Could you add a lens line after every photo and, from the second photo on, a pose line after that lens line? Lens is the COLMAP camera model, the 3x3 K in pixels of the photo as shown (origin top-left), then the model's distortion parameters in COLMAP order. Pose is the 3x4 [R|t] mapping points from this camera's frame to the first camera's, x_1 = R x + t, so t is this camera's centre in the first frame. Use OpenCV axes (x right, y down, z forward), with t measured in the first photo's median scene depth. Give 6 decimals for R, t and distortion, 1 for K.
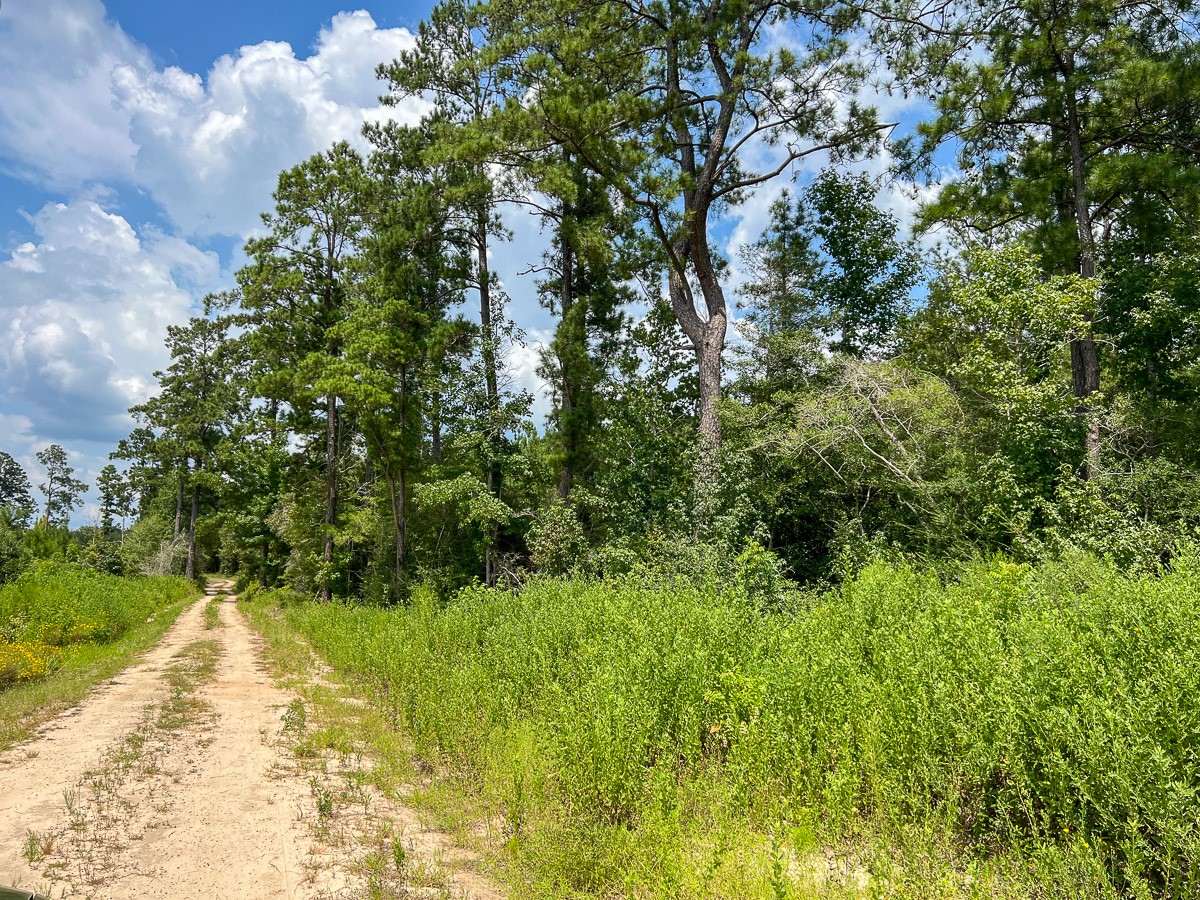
lens RADIAL K [[909.7, 0, 598.7], [0, 909.7, 452.4], [0, 0, 1]] dist [0.008643, 0.004904]
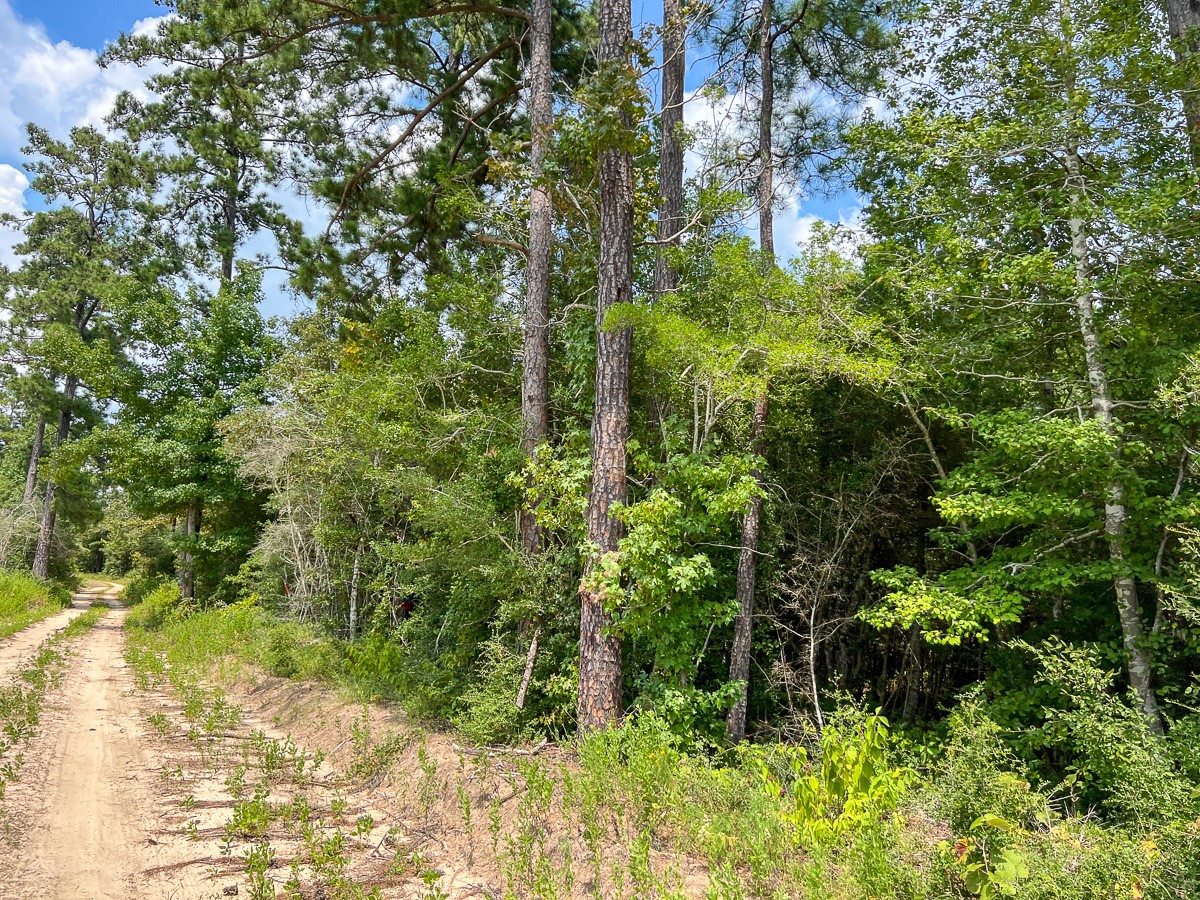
lens RADIAL K [[909.7, 0, 601.7], [0, 909.7, 447.9], [0, 0, 1]] dist [0.008643, 0.004904]
pose [[0.994262, 0.051328, 0.093855, -0.193198], [-0.048843, 0.998397, -0.028580, 0.069542], [-0.095171, 0.023832, 0.995176, 0.484051]]
